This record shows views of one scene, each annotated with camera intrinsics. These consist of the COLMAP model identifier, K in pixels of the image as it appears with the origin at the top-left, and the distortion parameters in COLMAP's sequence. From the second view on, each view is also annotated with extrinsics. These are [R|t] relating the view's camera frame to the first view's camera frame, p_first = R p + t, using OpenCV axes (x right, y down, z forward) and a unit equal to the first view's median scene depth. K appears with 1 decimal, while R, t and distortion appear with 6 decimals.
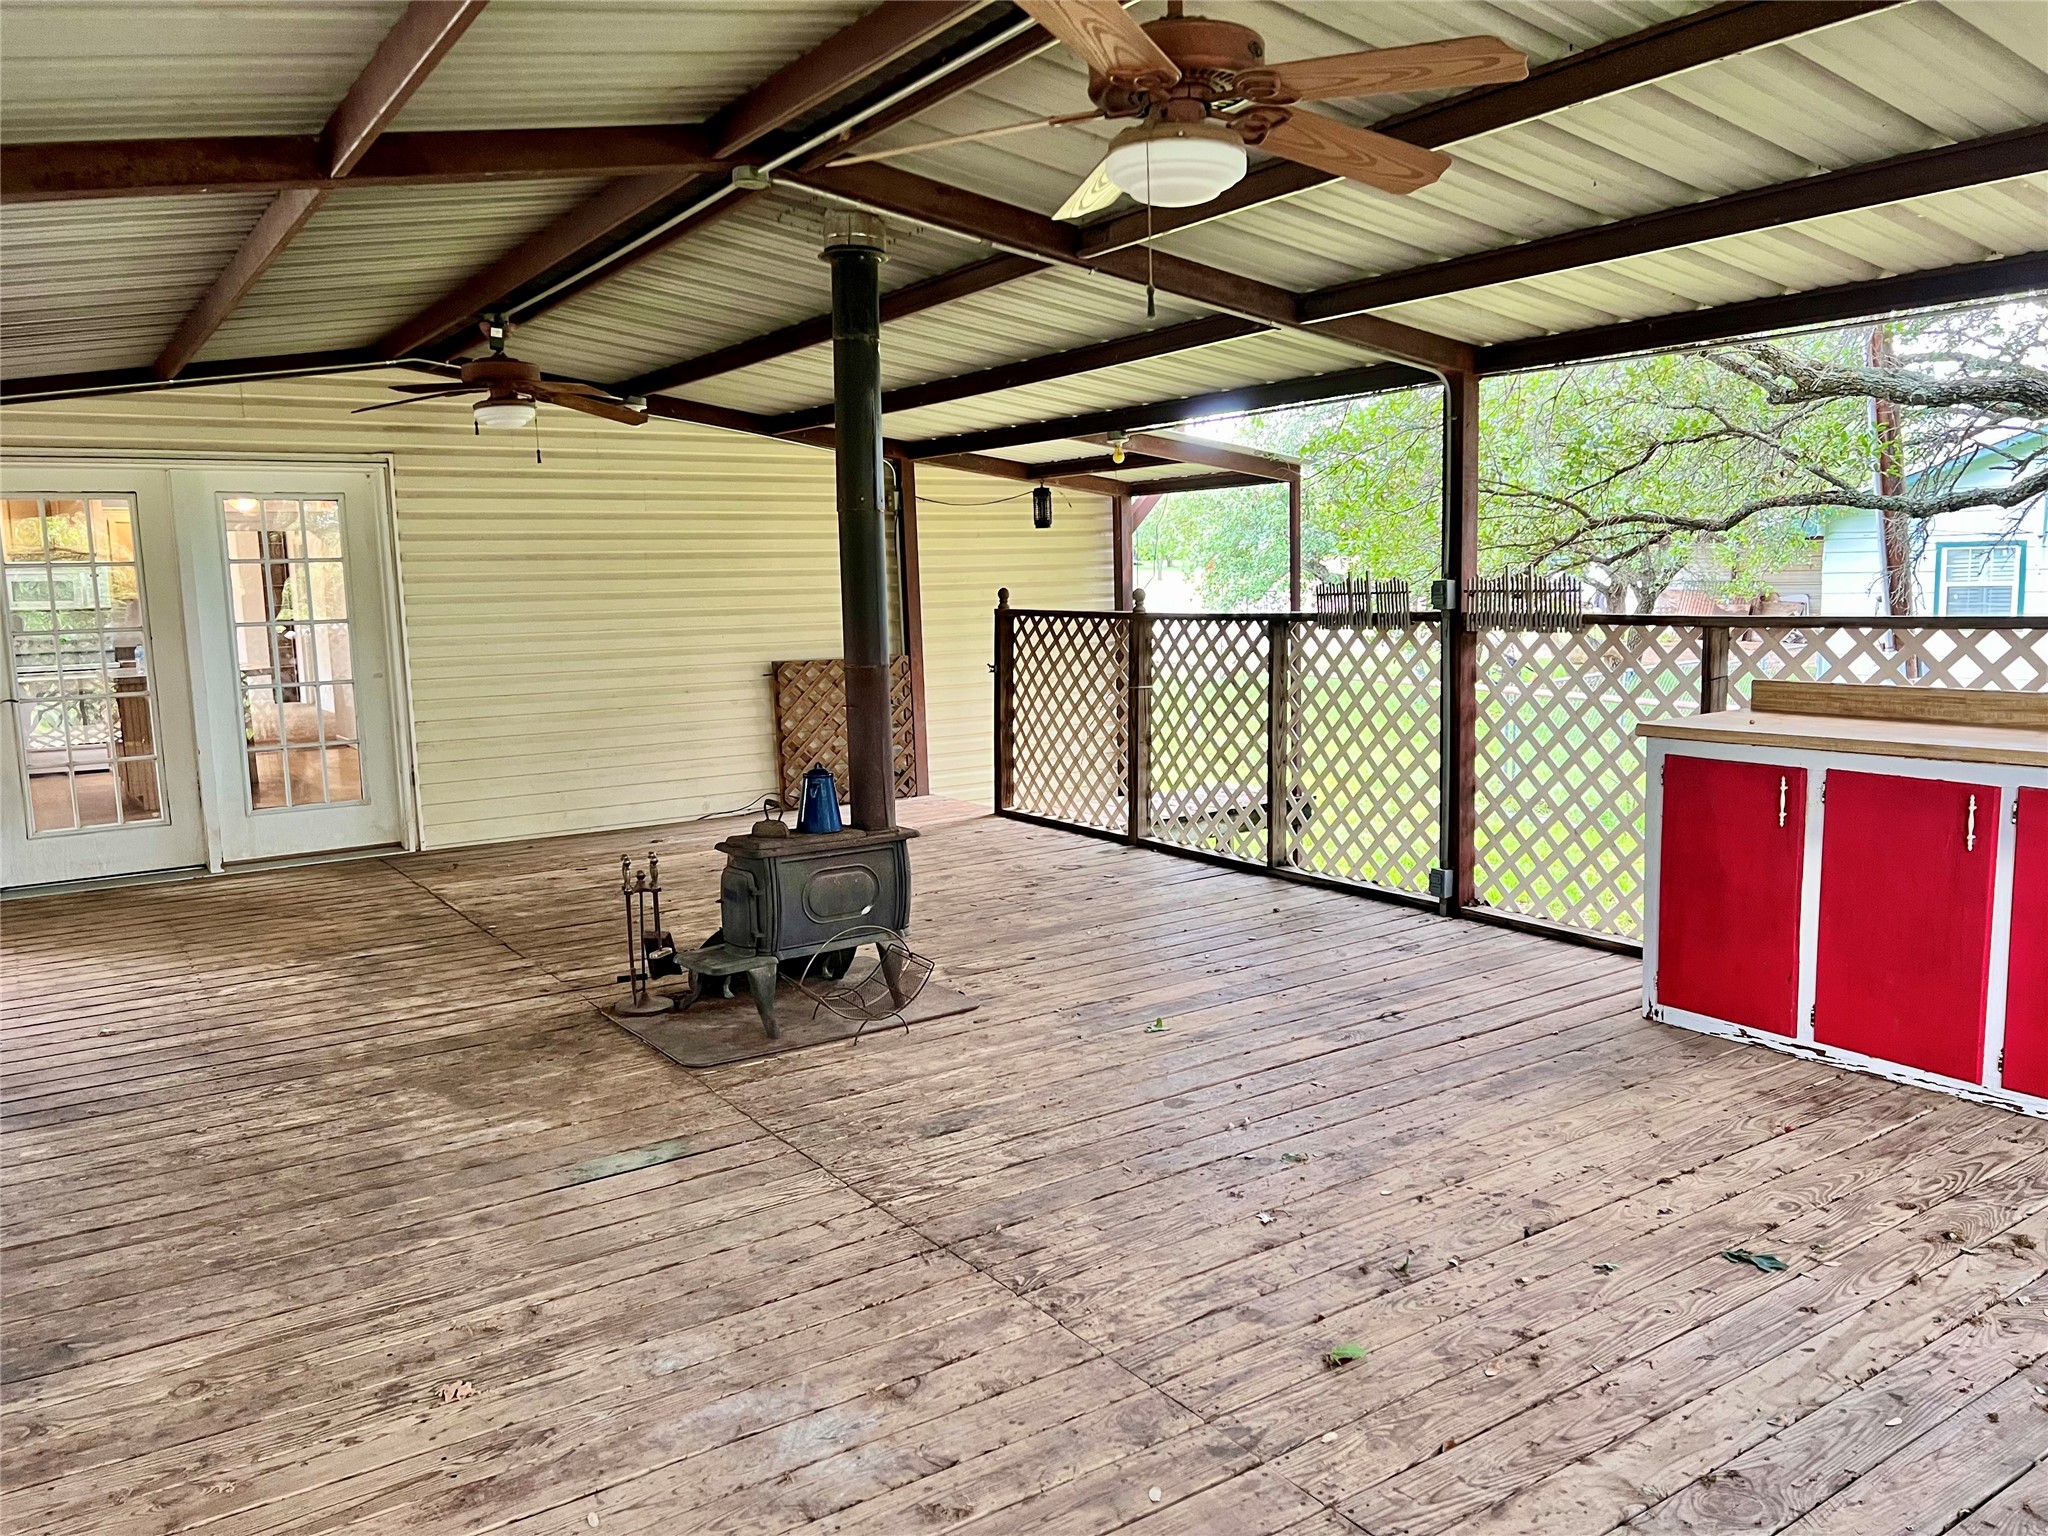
lens RADIAL K [[1577.7, 0, 1026.5], [0, 1577.7, 771.6], [0, 0, 1]] dist [0.016462, 0.000107]
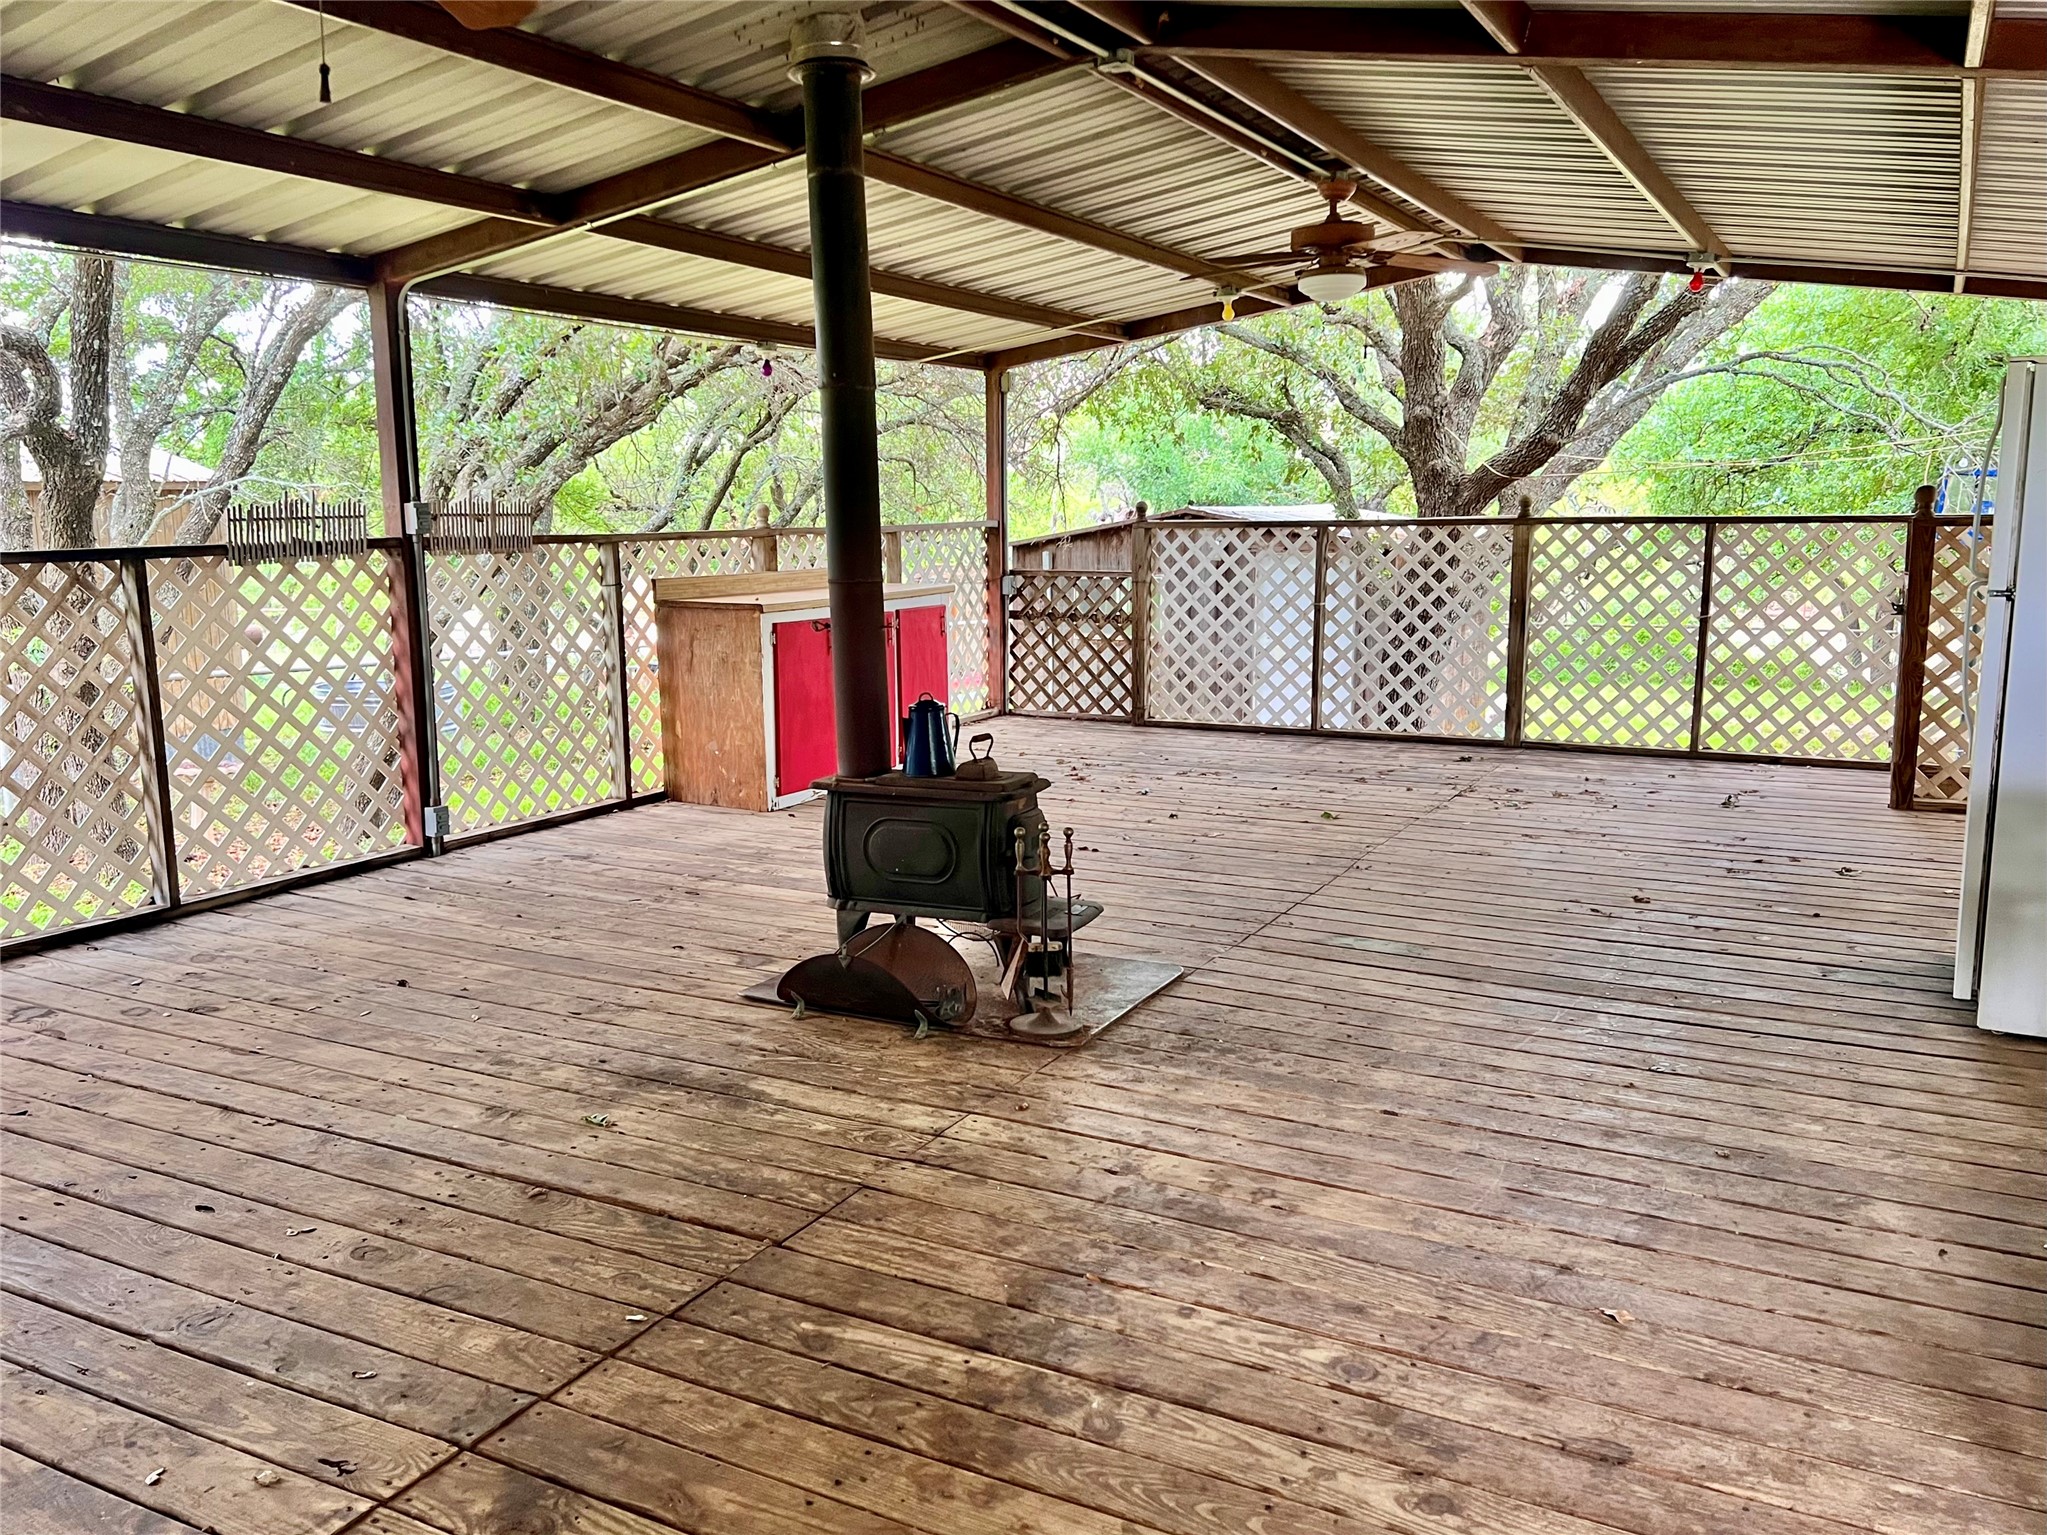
lens RADIAL K [[1576.9, 0, 1036.0], [0, 1576.9, 760.8], [0, 0, 1]] dist [0.016462, 0.000107]
pose [[-0.453679, -0.119142, 0.883165, -1.022818], [0.125405, 0.972626, 0.195631, -0.147163], [-0.882298, 0.199507, -0.426319, 1.483819]]
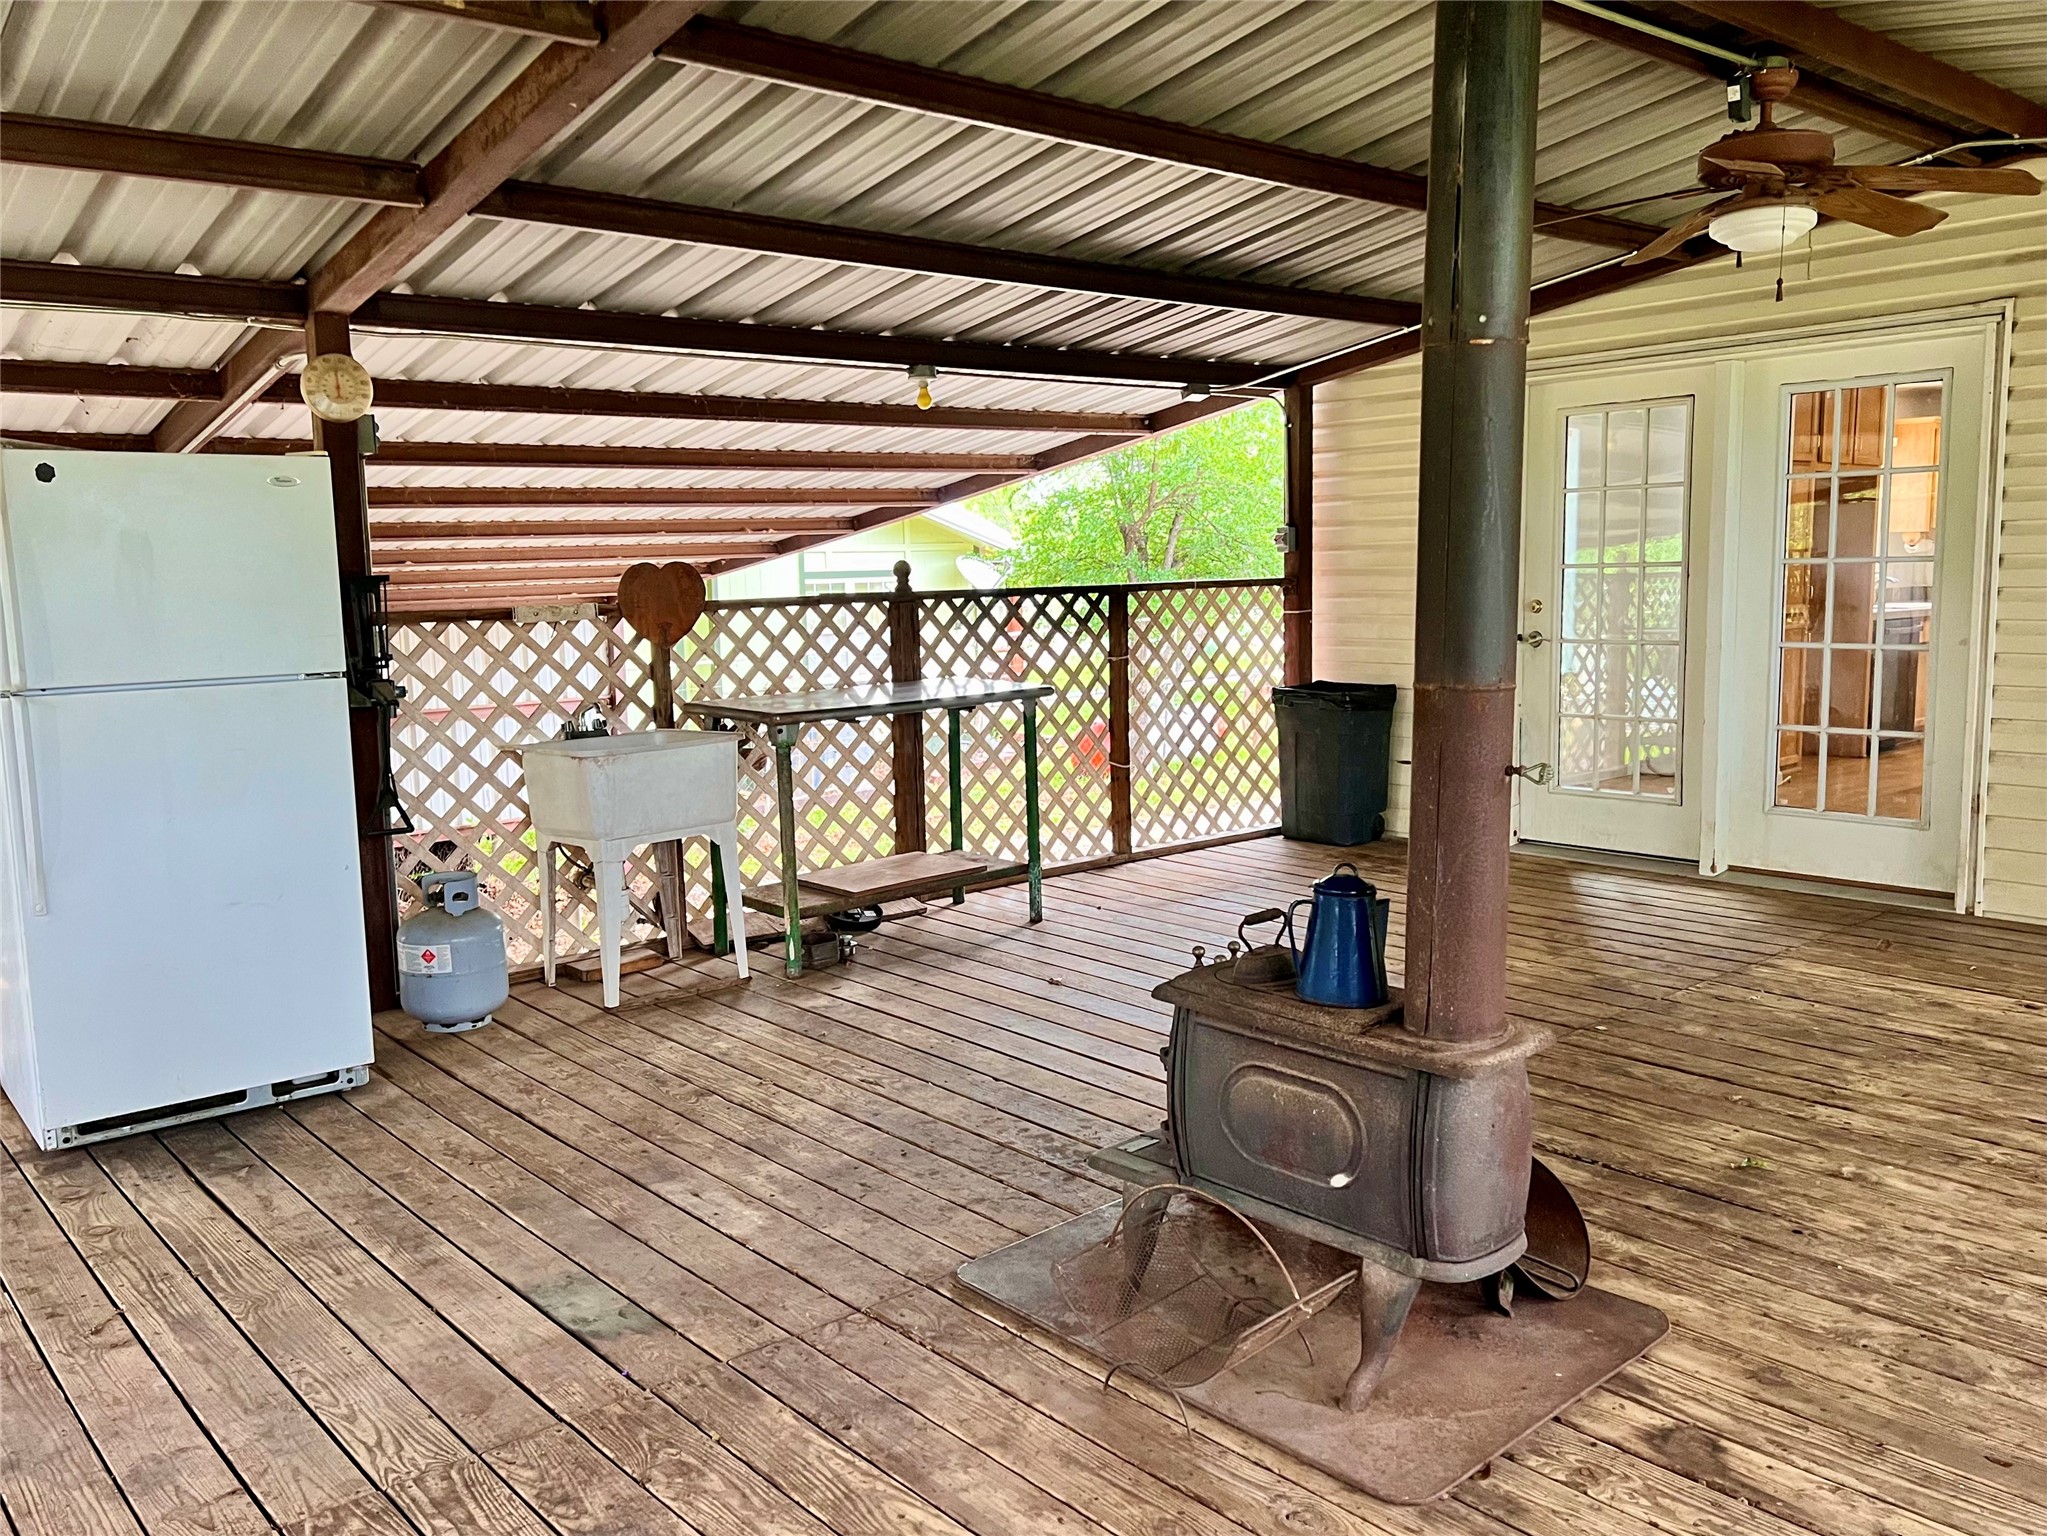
lens RADIAL K [[1576.9, 0, 1014.1], [0, 1576.9, 776.1], [0, 0, 1]] dist [0.016462, 0.000107]
pose [[0.092946, 0.158884, -0.982913, 0.404917], [-0.092795, 0.984271, 0.150329, -0.117893], [0.991338, 0.077237, 0.106227, 0.943982]]
